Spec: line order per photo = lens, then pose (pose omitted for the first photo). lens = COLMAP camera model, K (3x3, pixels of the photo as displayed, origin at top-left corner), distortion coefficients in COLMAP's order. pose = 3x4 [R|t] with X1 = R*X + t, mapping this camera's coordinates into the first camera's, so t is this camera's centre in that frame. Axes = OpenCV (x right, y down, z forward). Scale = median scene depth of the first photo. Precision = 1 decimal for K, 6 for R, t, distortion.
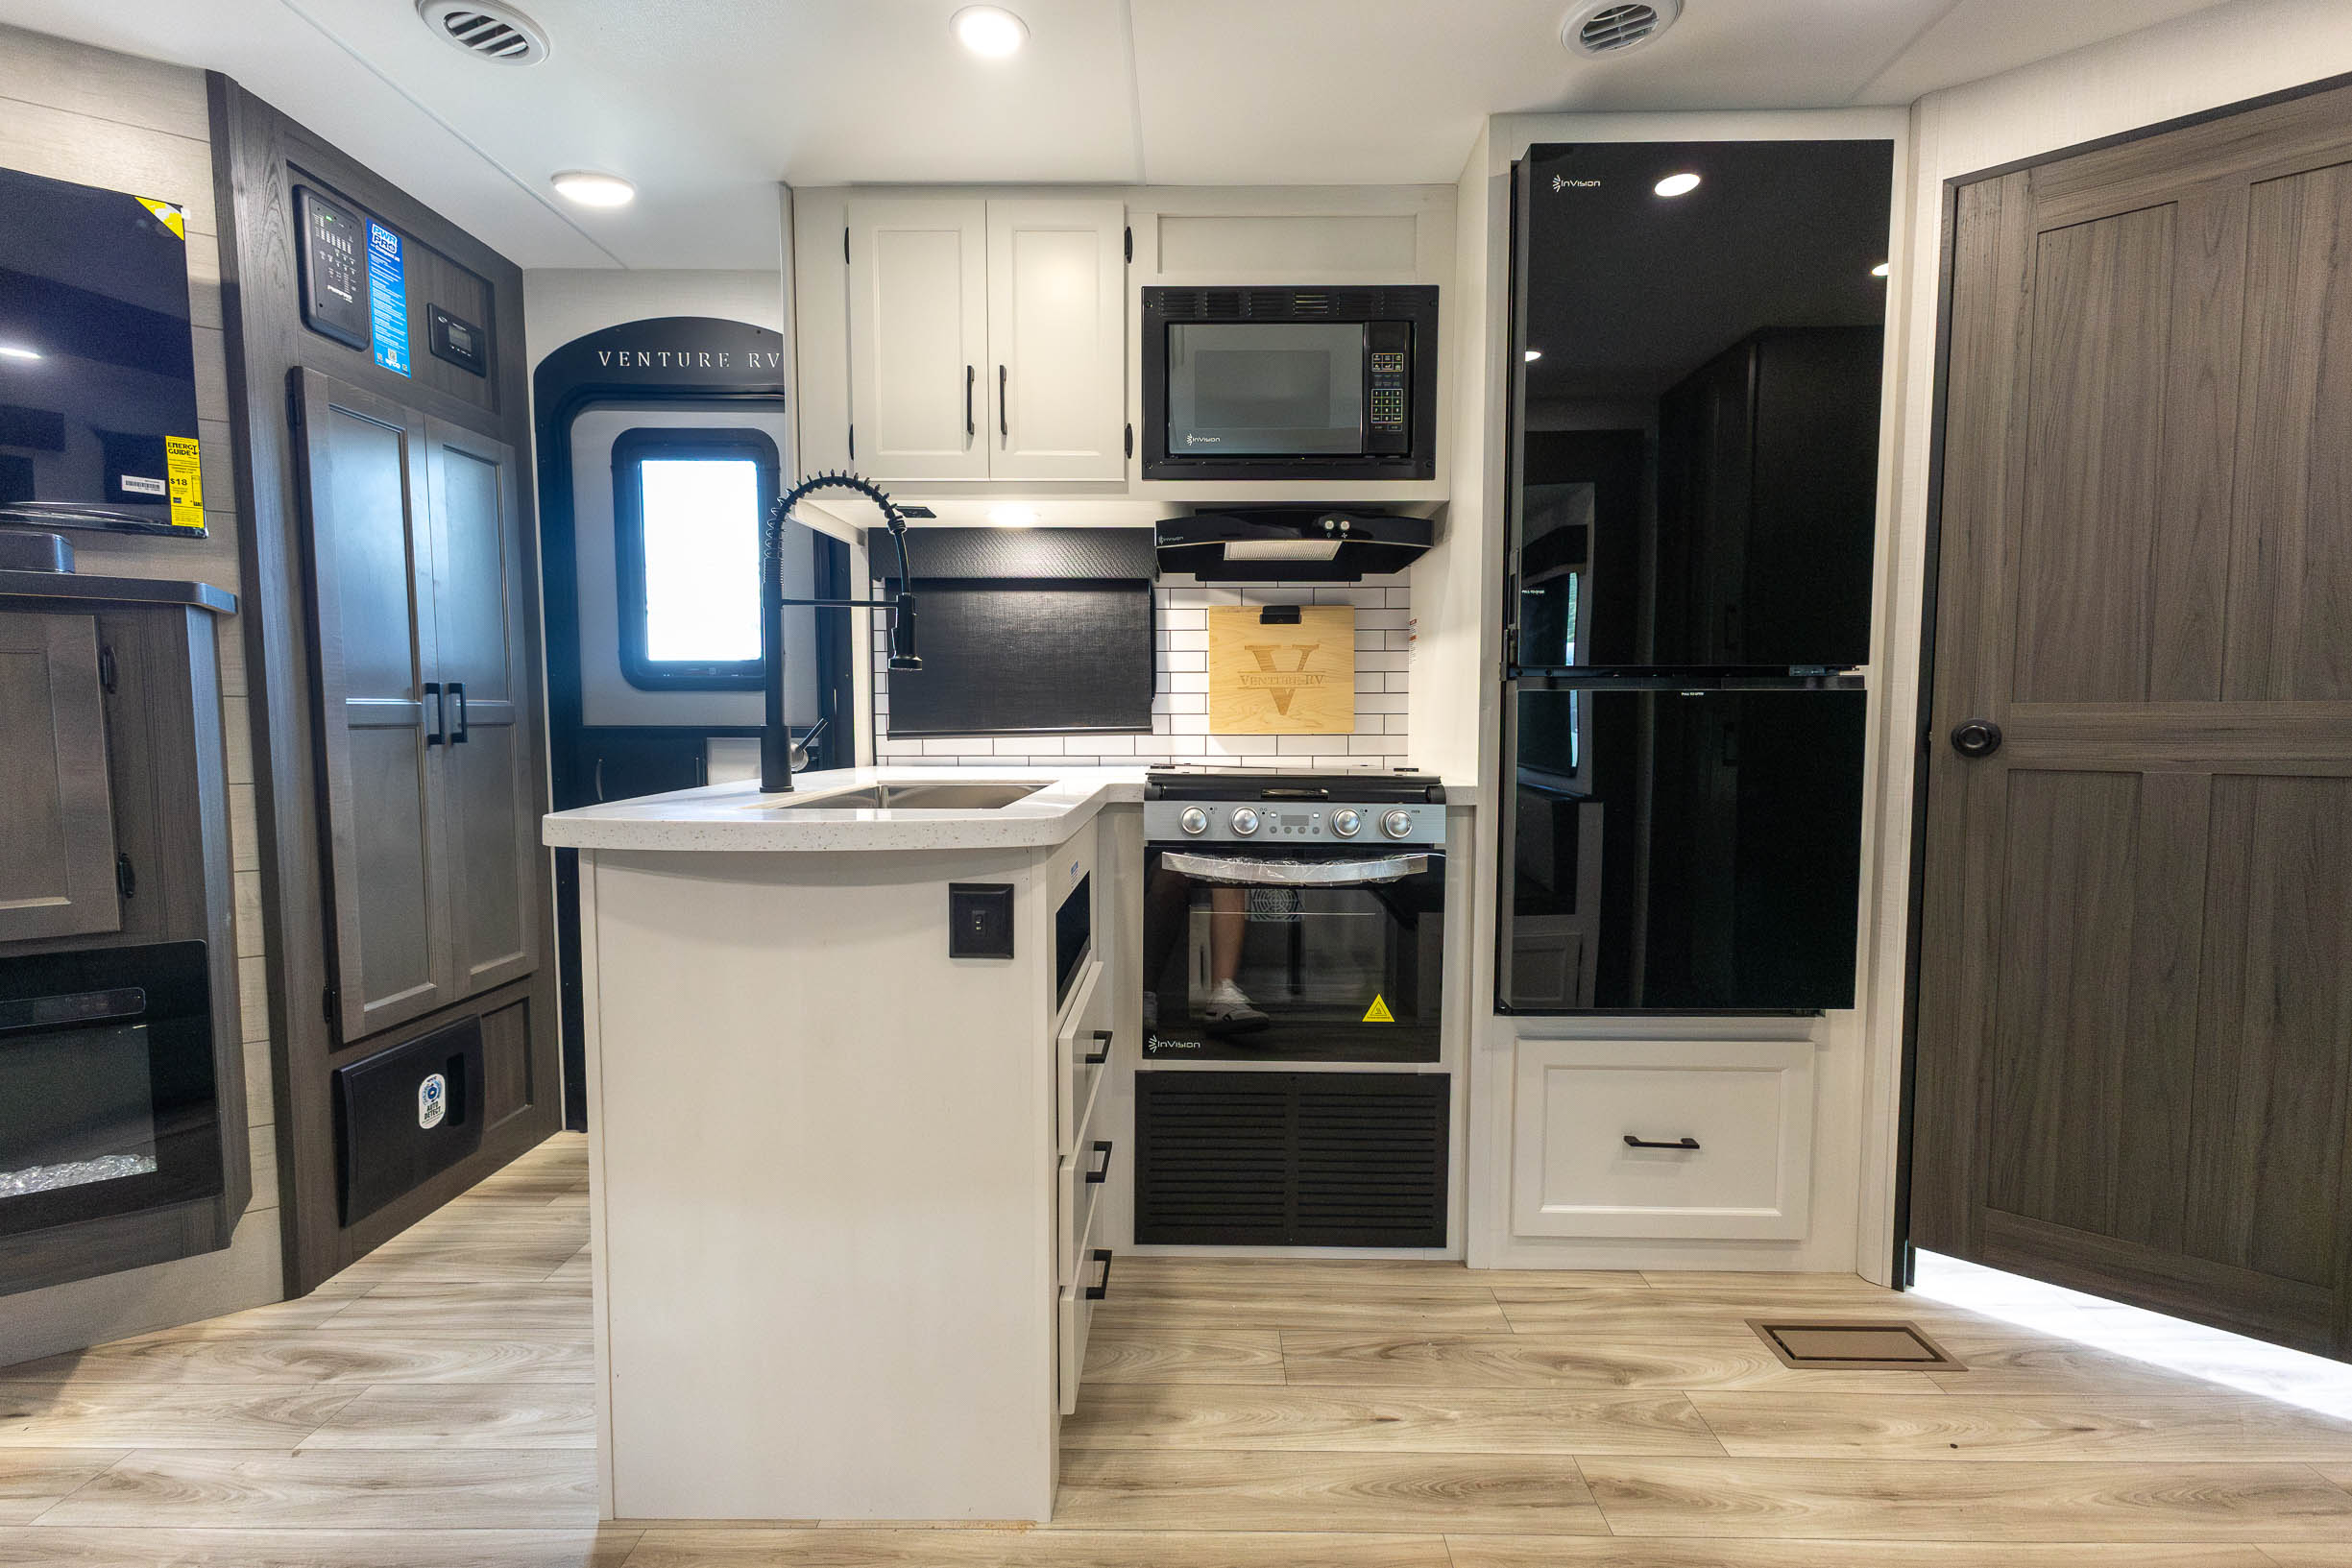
lens RADIAL K [[1014.3, 0, 1180.8], [0, 1014.3, 781.6], [0, 0, 1]] dist [0.017604, -0.005925]
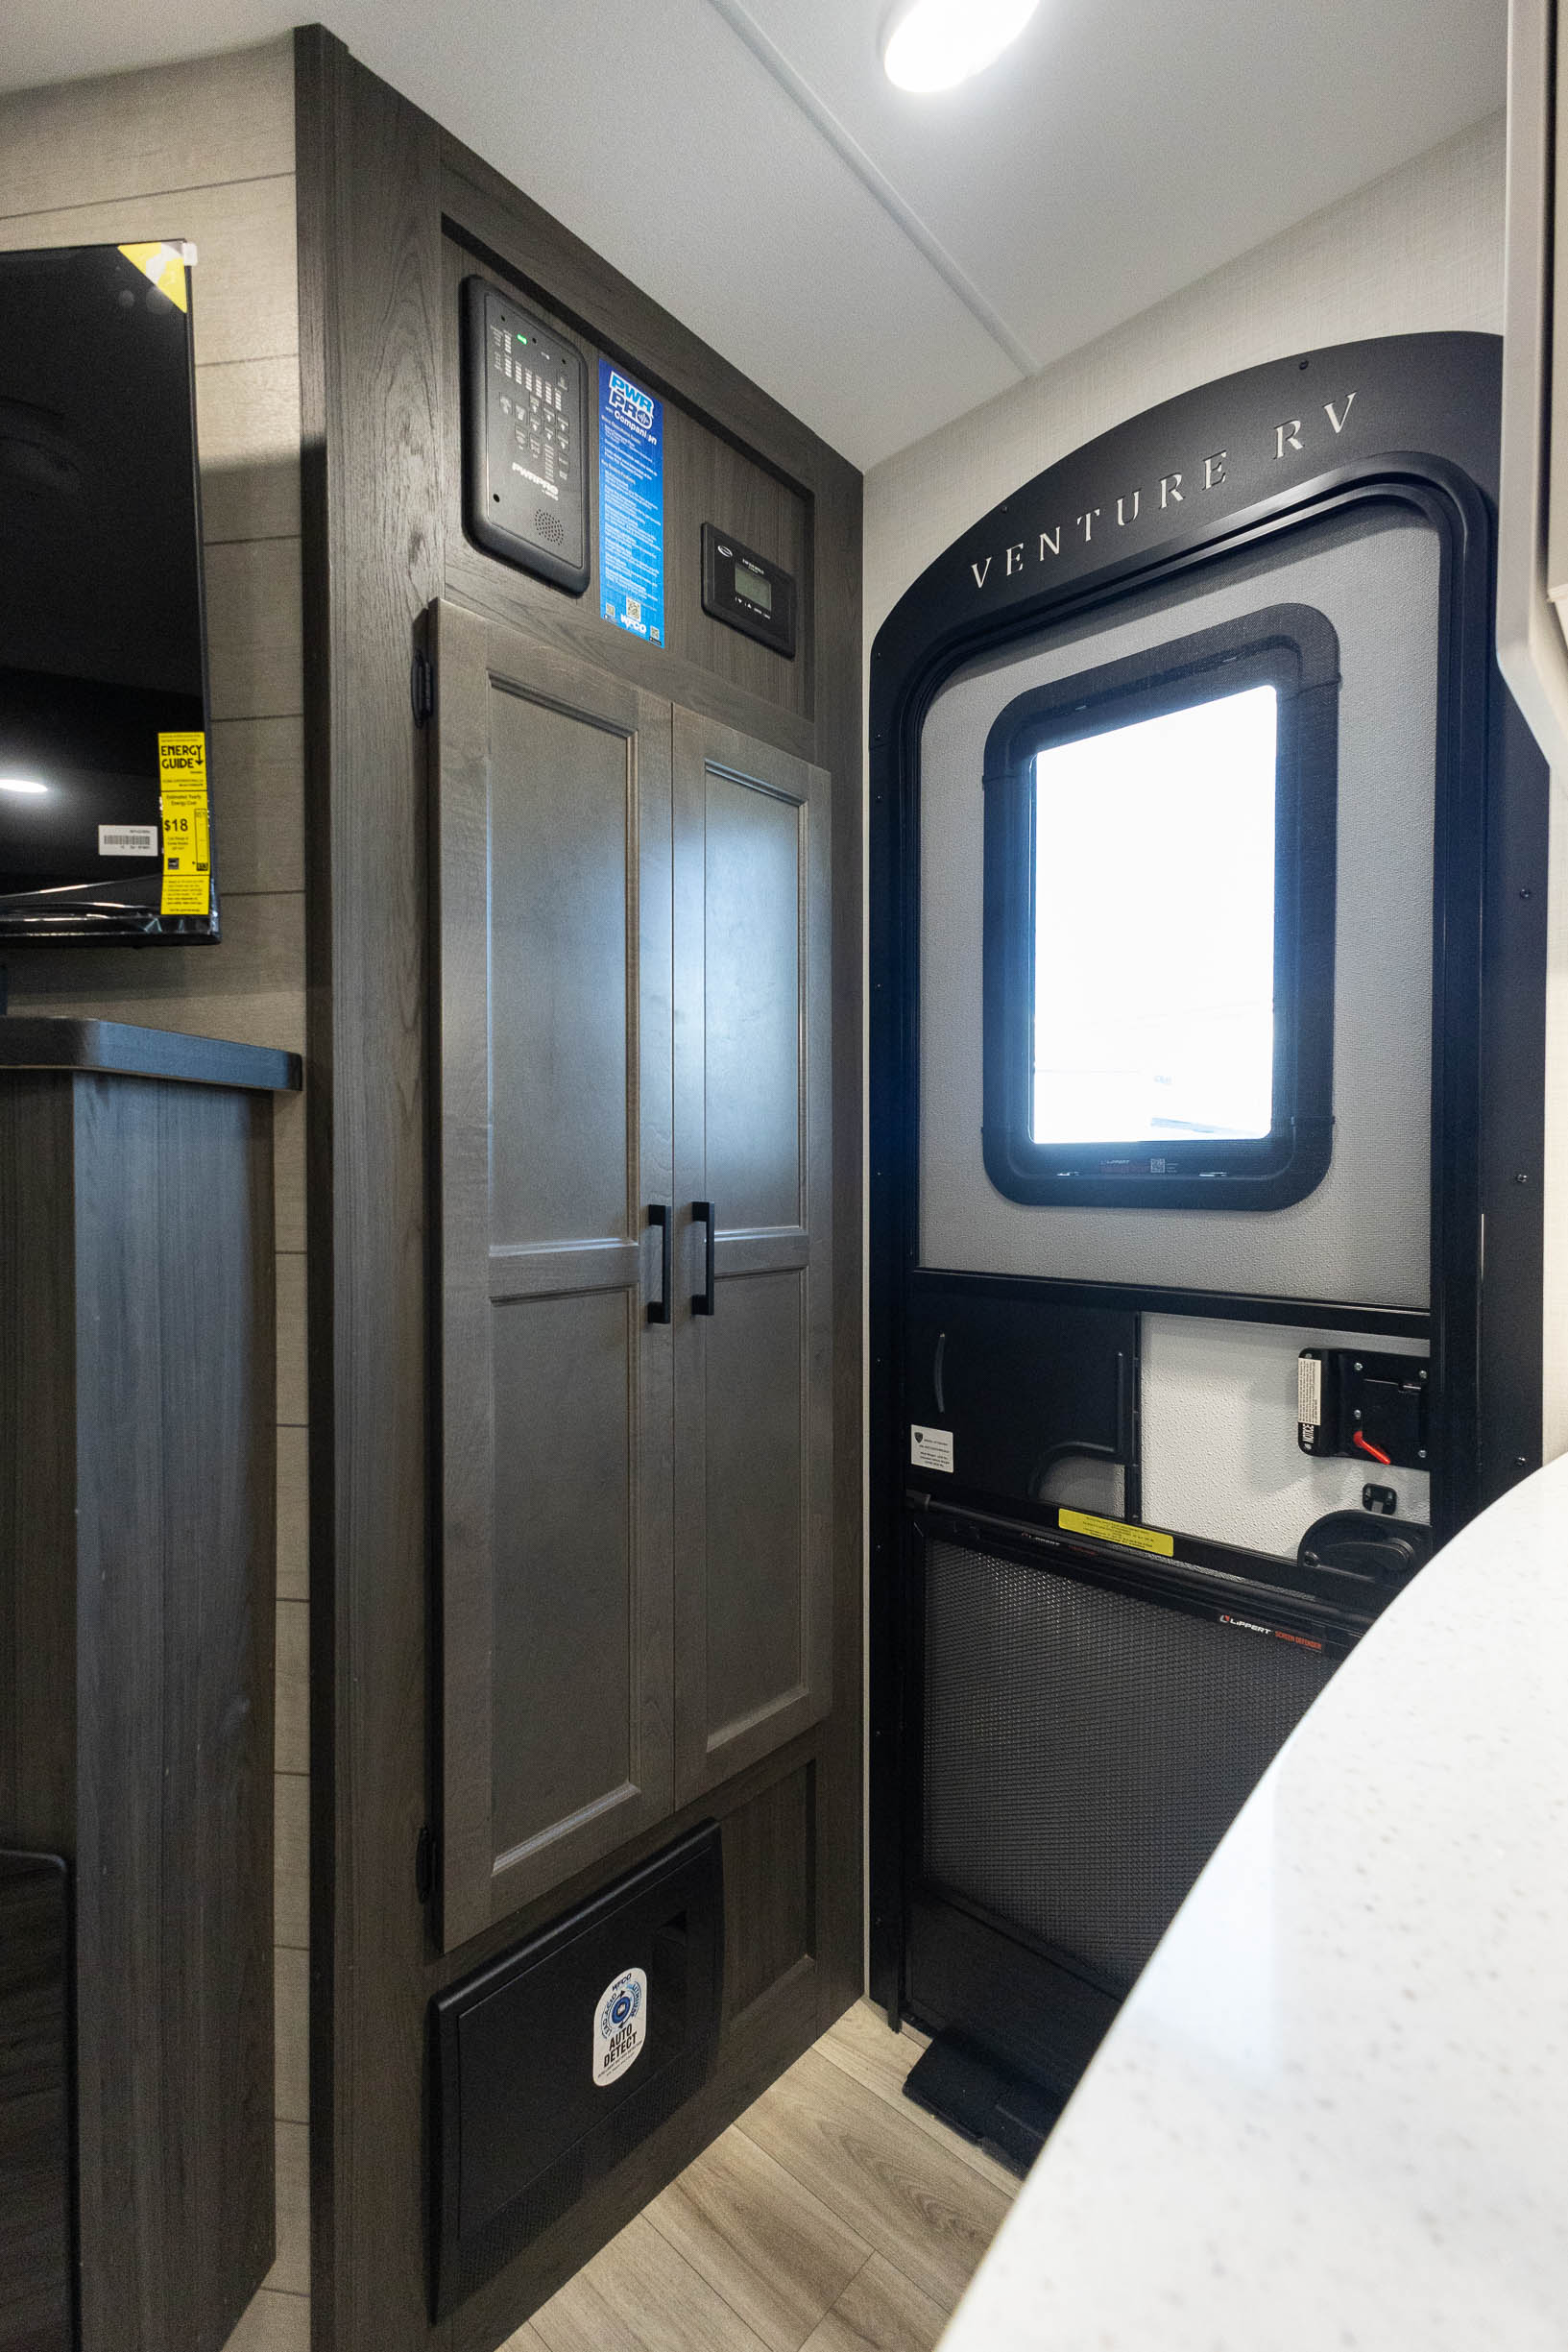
lens RADIAL K [[1014.3, 0, 784.0], [0, 1014.3, 1176.0], [0, 0, 1]] dist [0.017604, -0.005925]
pose [[0.754261, 0.007926, -0.656526, -0.347642], [-0.045144, 0.998187, -0.039813, -0.094764], [0.655021, 0.059668, 0.753252, 0.660102]]
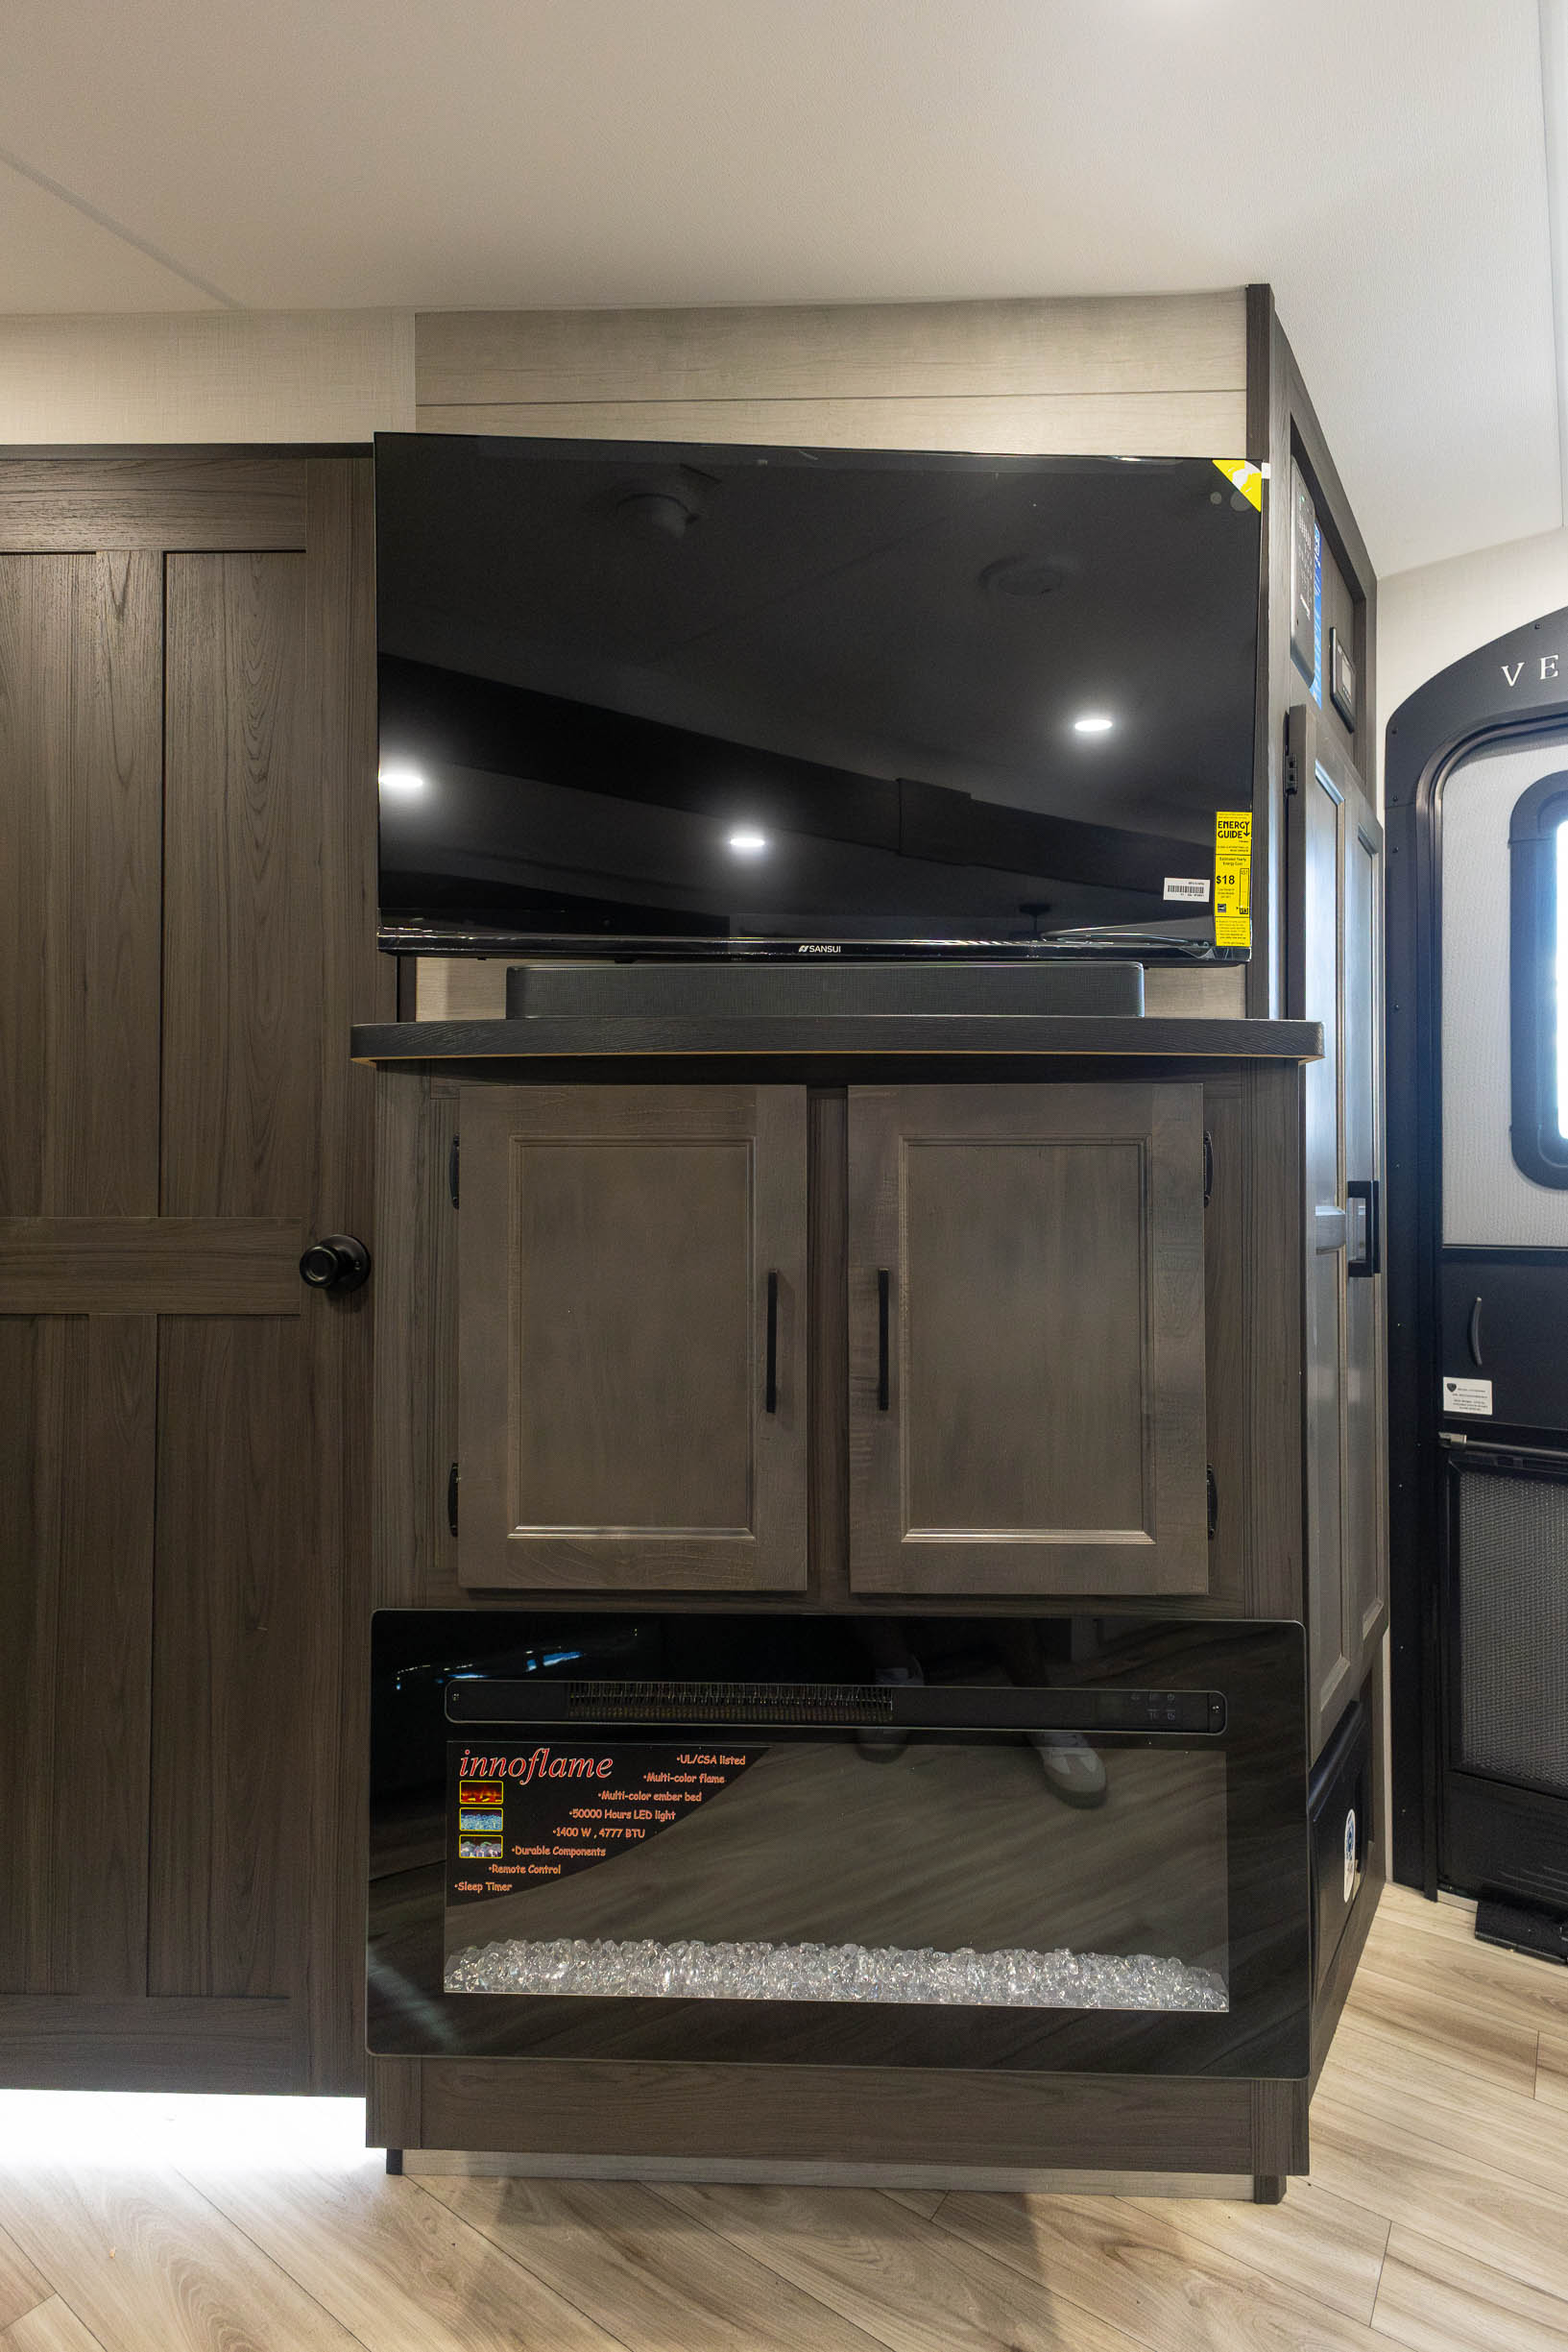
lens RADIAL K [[1133.9, 0, 792.4], [0, 1133.9, 1181.6], [0, 0, 1]] dist [0.014378, -0.000628]
pose [[0.823630, -0.006107, -0.567095, -0.628778], [-0.042559, 0.996457, -0.072541, -0.029177], [0.565528, 0.083882, 0.820452, 0.211680]]
